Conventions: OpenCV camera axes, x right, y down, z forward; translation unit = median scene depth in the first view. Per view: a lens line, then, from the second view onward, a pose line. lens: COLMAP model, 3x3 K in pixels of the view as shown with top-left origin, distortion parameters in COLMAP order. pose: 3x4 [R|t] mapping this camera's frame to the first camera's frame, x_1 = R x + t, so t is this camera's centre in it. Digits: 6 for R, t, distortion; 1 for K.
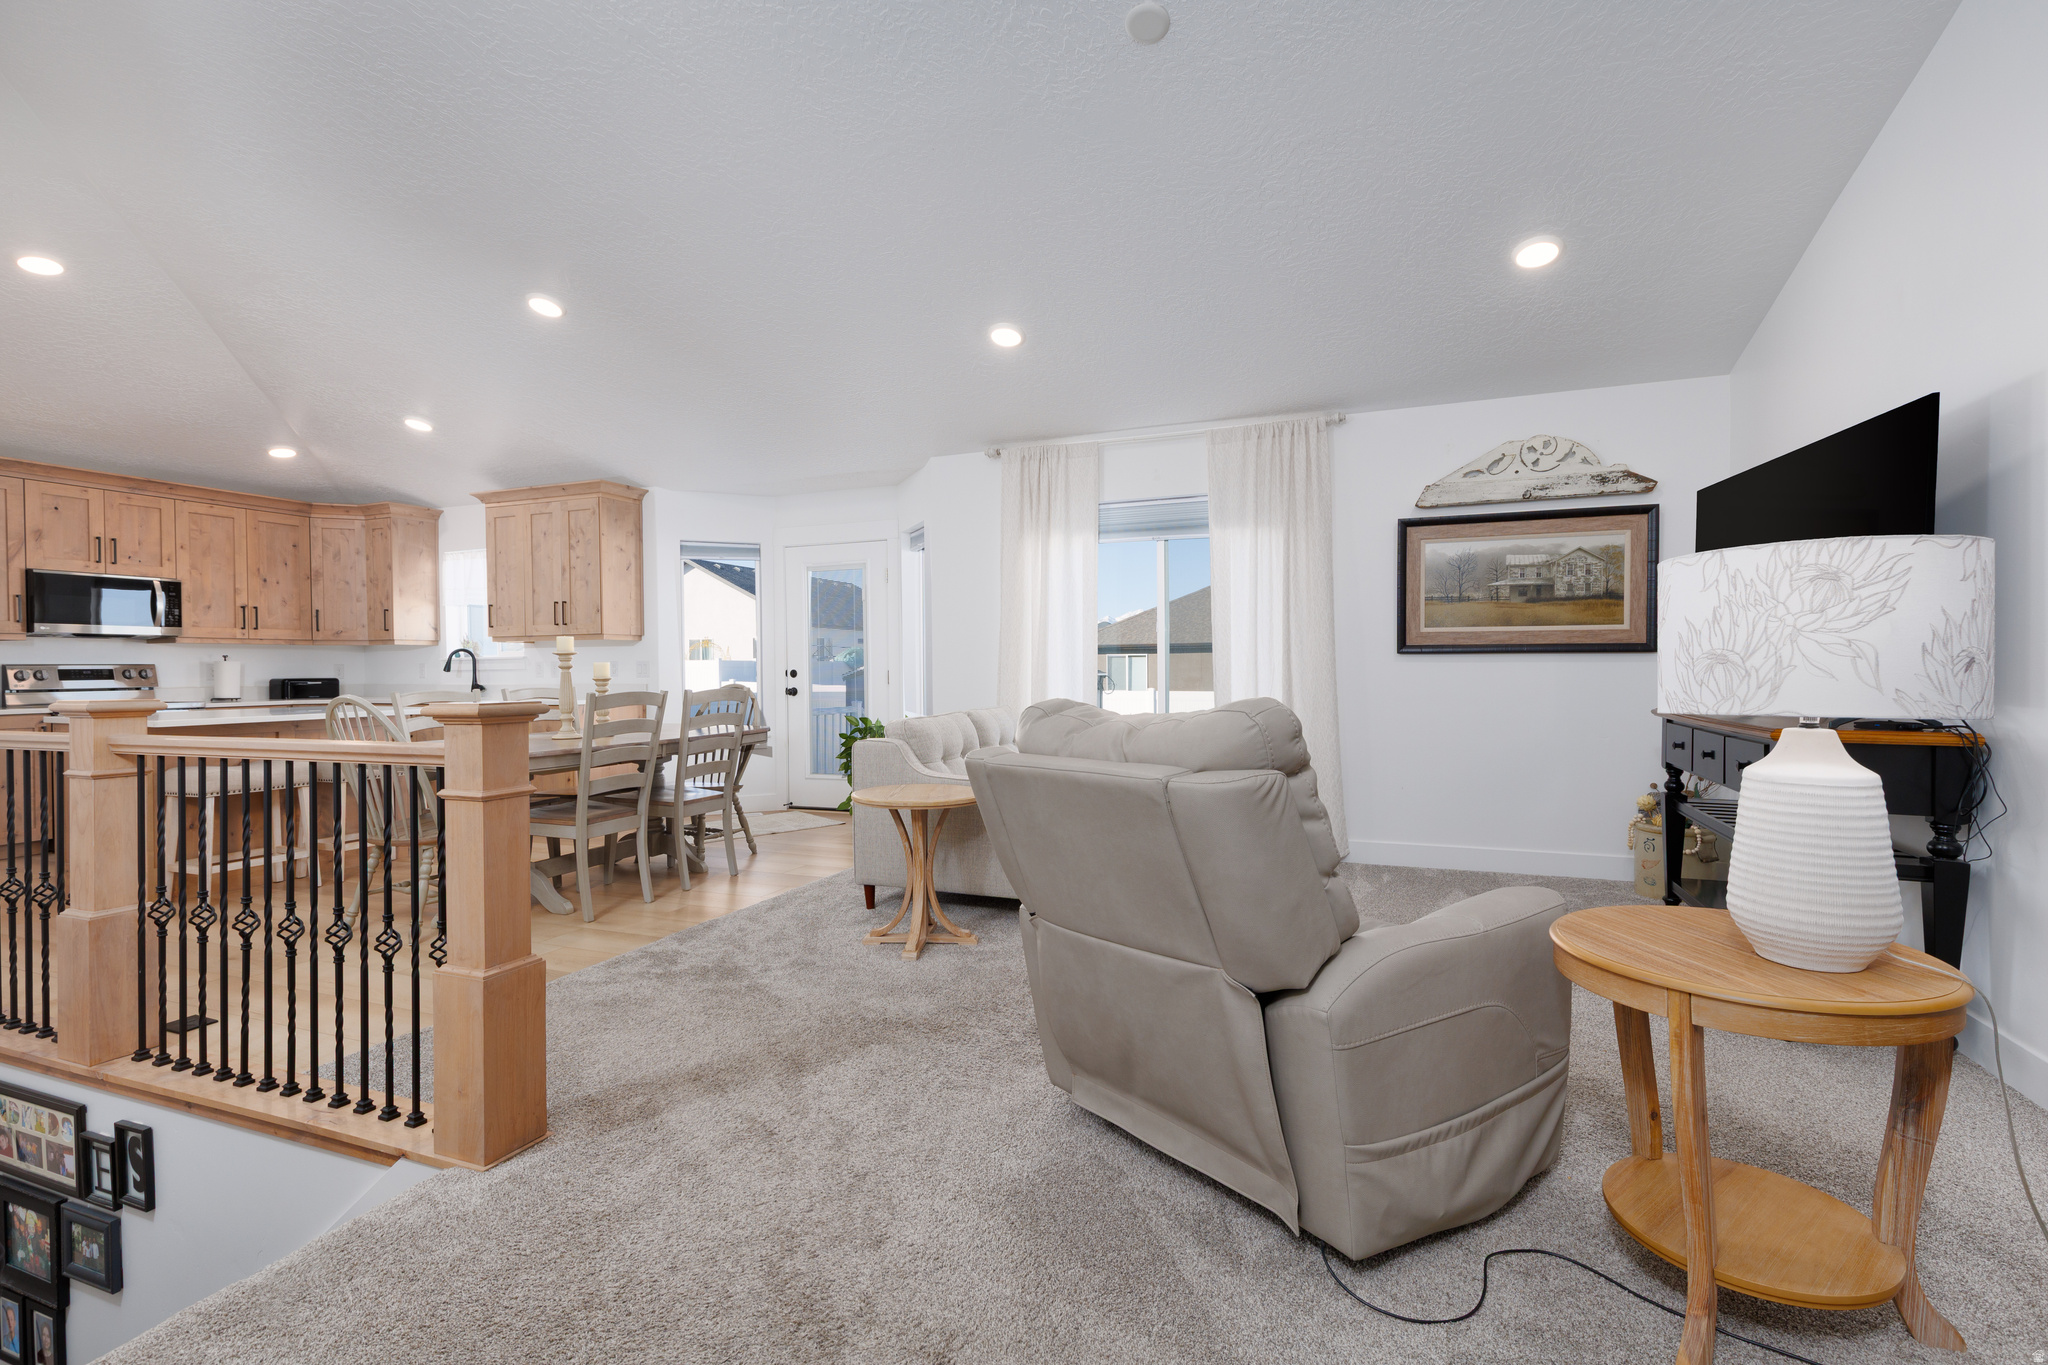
lens RADIAL K [[913.2, 0, 1030.3], [0, 913.2, 677.9], [0, 0, 1]] dist [0.001870, -0.001155]
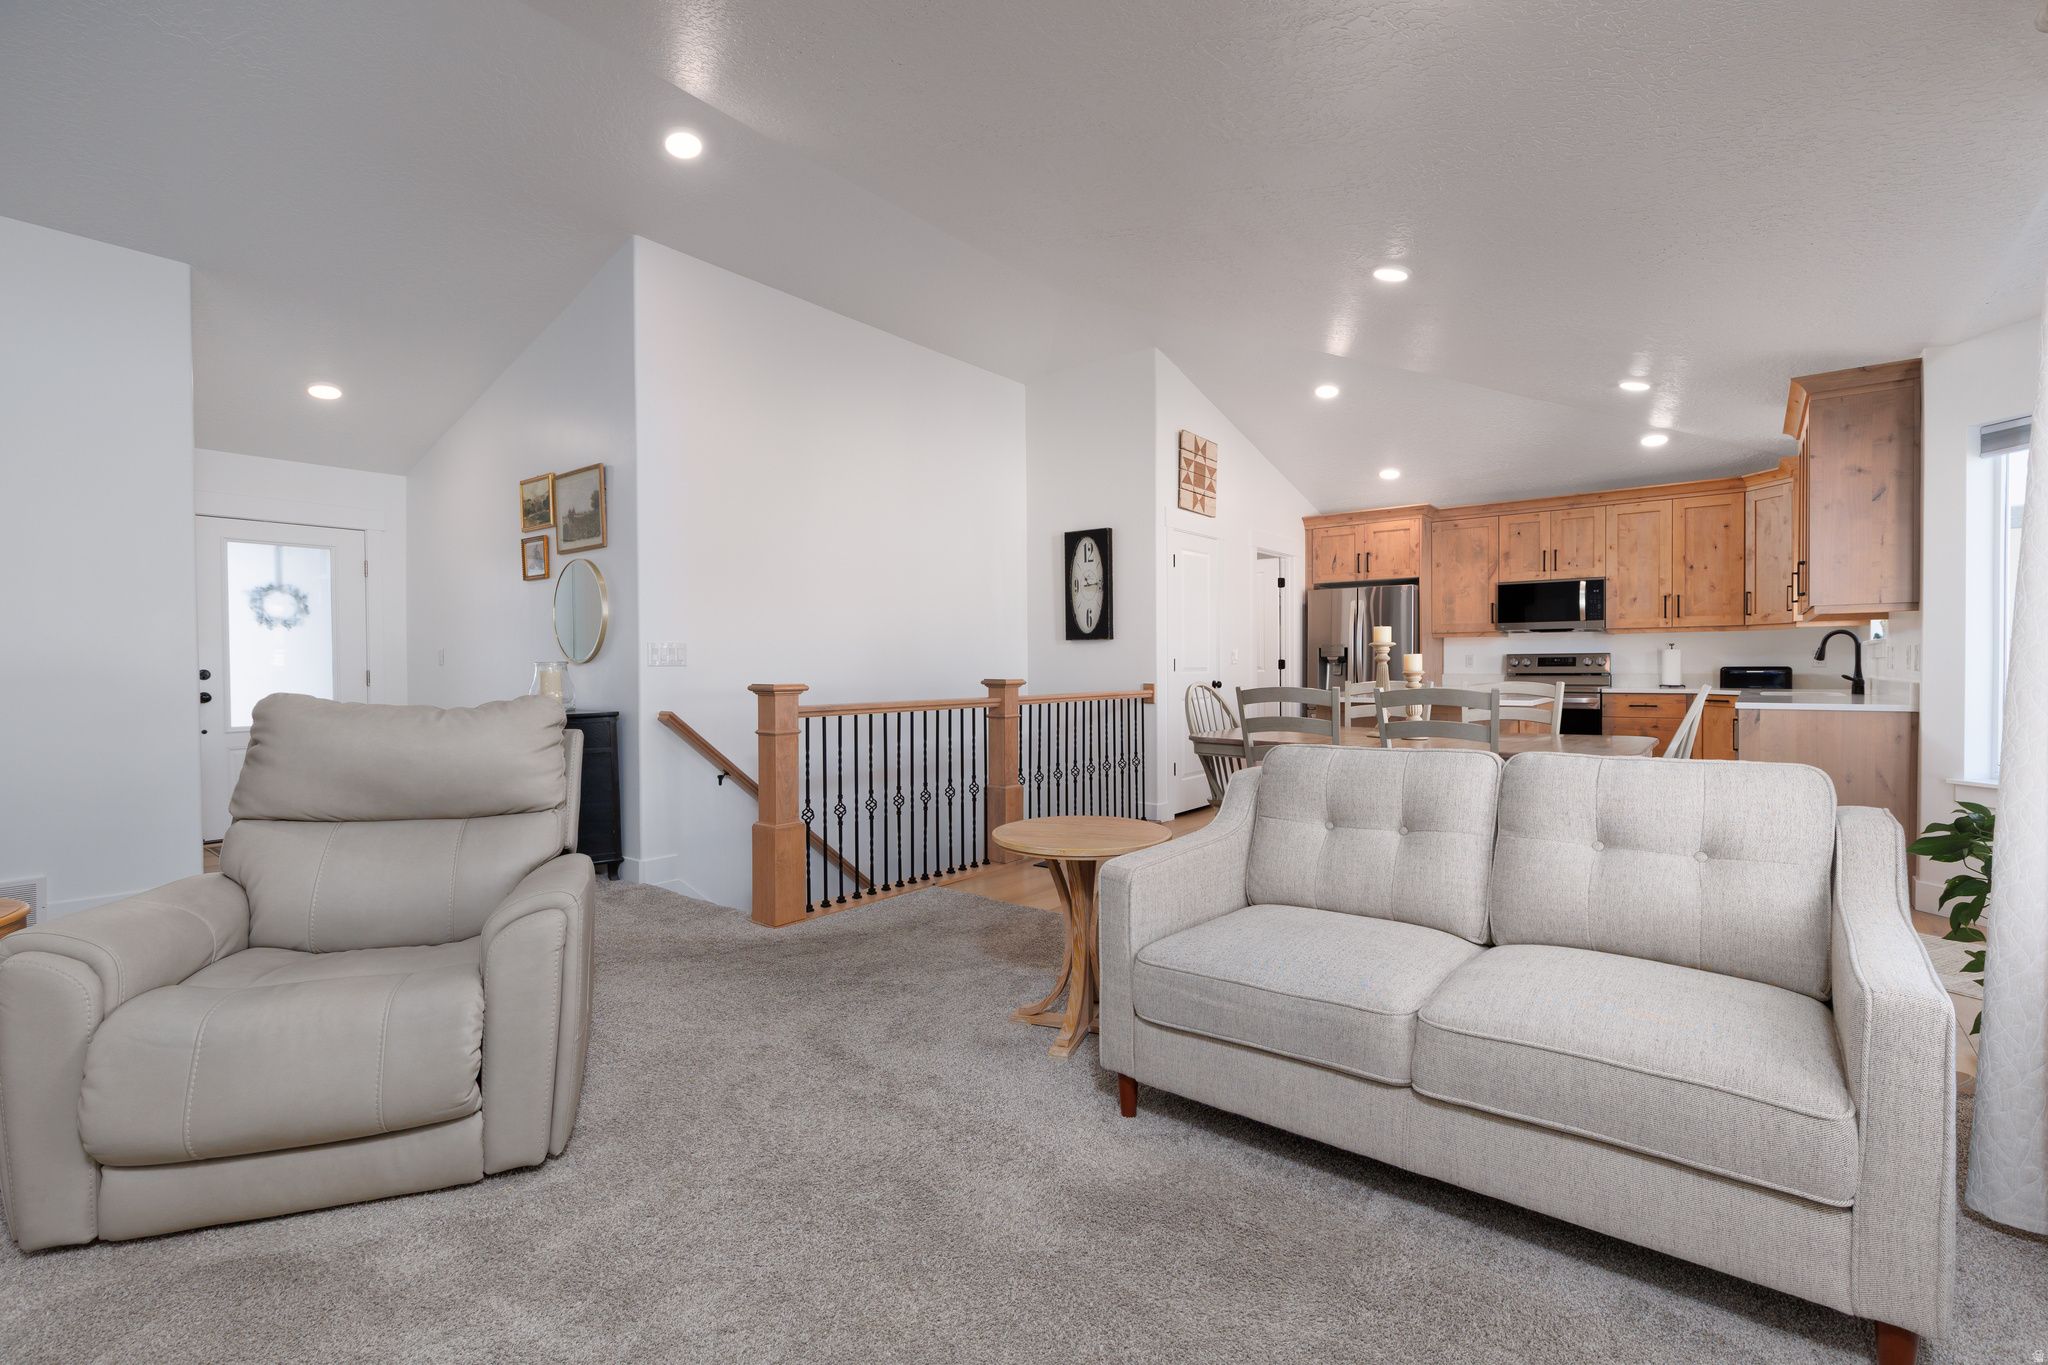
lens RADIAL K [[913.2, 0, 1023.5], [0, 913.2, 681.0], [0, 0, 1]] dist [0.001870, -0.001155]
pose [[-0.291497, 0.029545, -0.956115, 0.327371], [0.001116, 0.999533, 0.030547, -0.014782], [0.956571, 0.007838, -0.291394, 0.608333]]
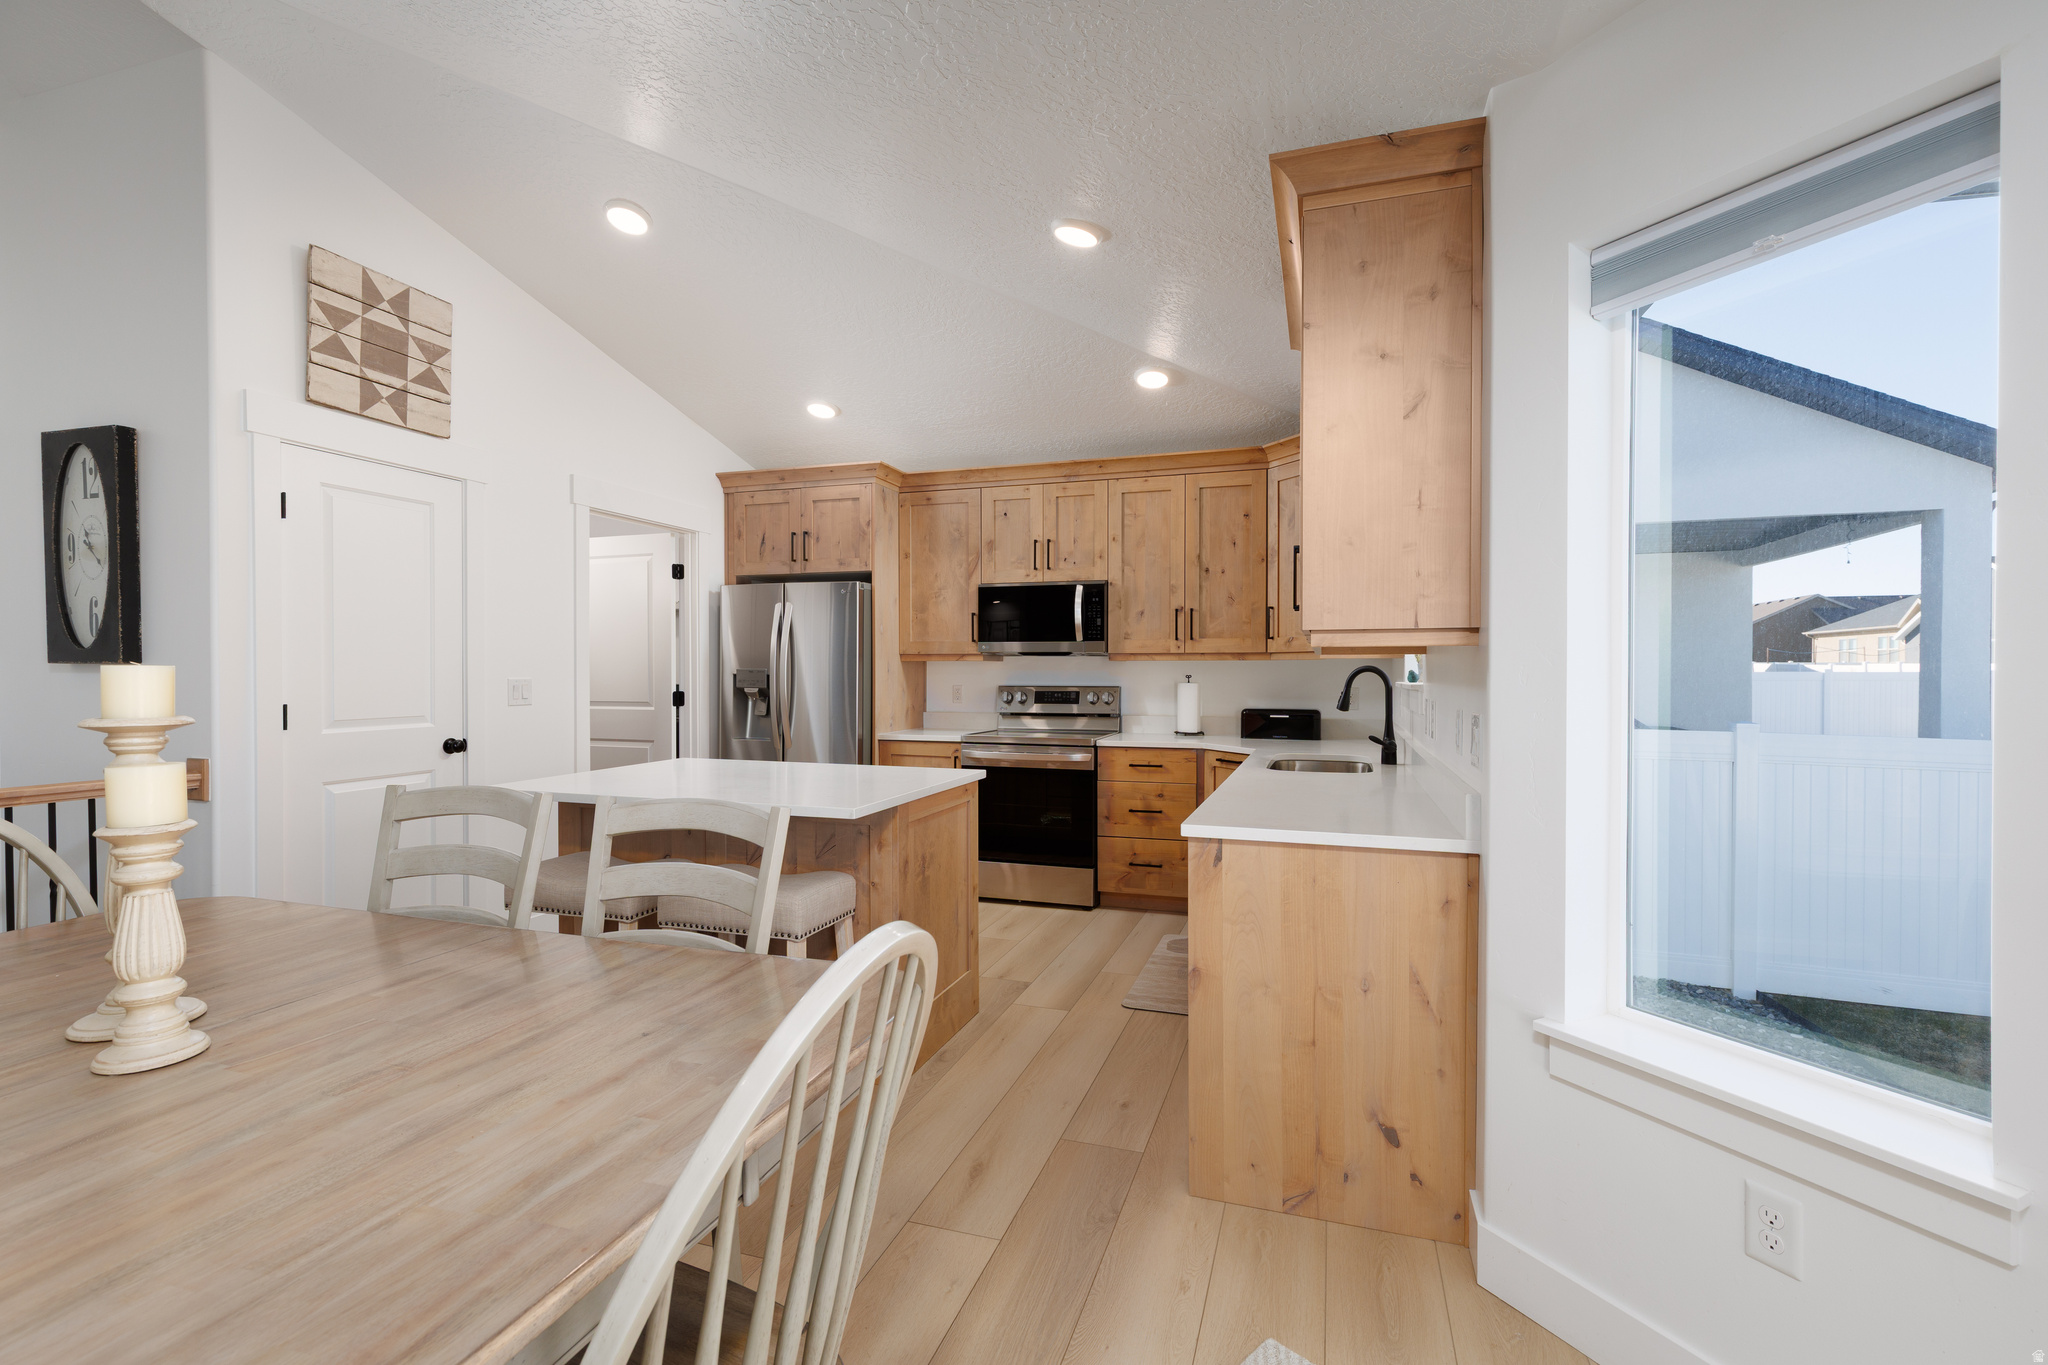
lens RADIAL K [[913.2, 0, 1031.8], [0, 913.2, 681.8], [0, 0, 1]] dist [0.001870, -0.001155]
pose [[0.061794, 0.024102, -0.997798, -0.137718], [-0.011506, 0.999659, 0.023434, -0.035639], [0.998023, 0.010033, 0.062051, 0.835234]]
